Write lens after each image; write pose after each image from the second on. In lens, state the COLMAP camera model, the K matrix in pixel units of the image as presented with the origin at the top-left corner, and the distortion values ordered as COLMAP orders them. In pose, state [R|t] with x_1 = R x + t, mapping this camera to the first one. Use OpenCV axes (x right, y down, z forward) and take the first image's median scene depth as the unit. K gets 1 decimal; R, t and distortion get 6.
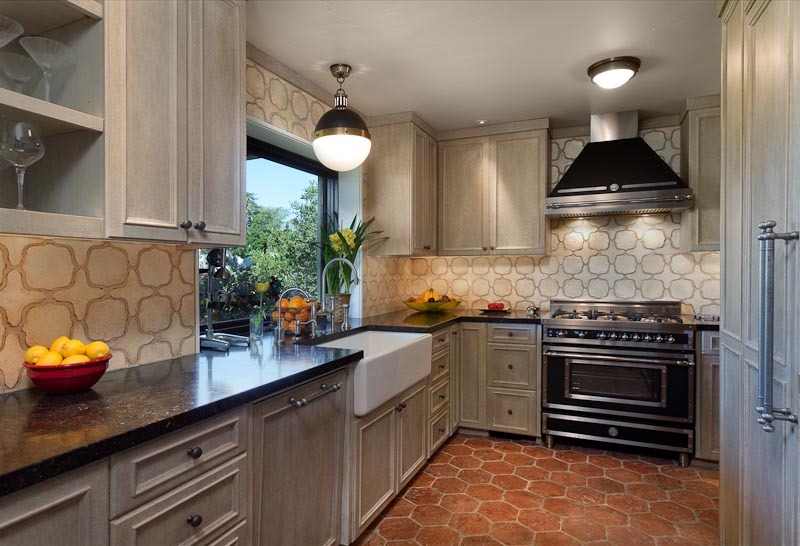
lens RADIAL K [[457.7, 0, 404.2], [0, 457.7, 274.0], [0, 0, 1]] dist [0.004871, 0.000867]
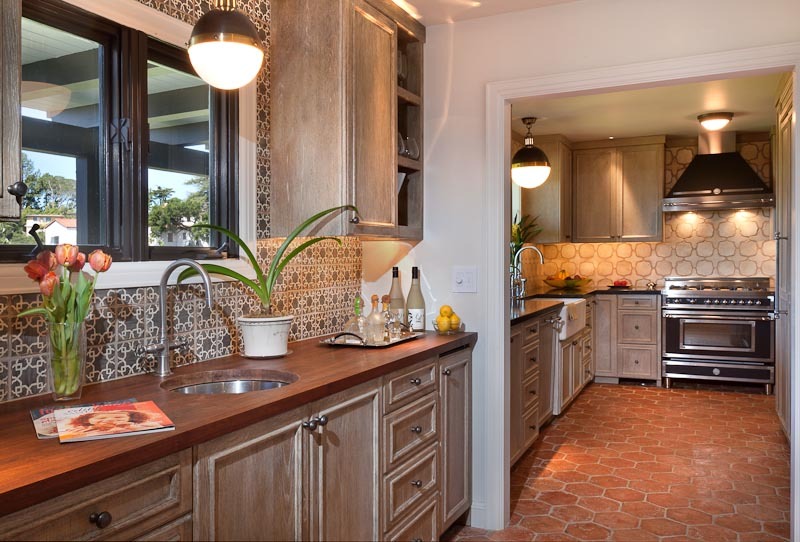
lens RADIAL K [[635.3, 0, 396.8], [0, 635.3, 266.3], [0, 0, 1]] dist [-0.007550, 0.011711]
pose [[0.998587, -0.005383, -0.052876, -0.358222], [0.005705, 0.999966, 0.005949, 0.012693], [0.052842, -0.006243, 0.998583, -0.853659]]
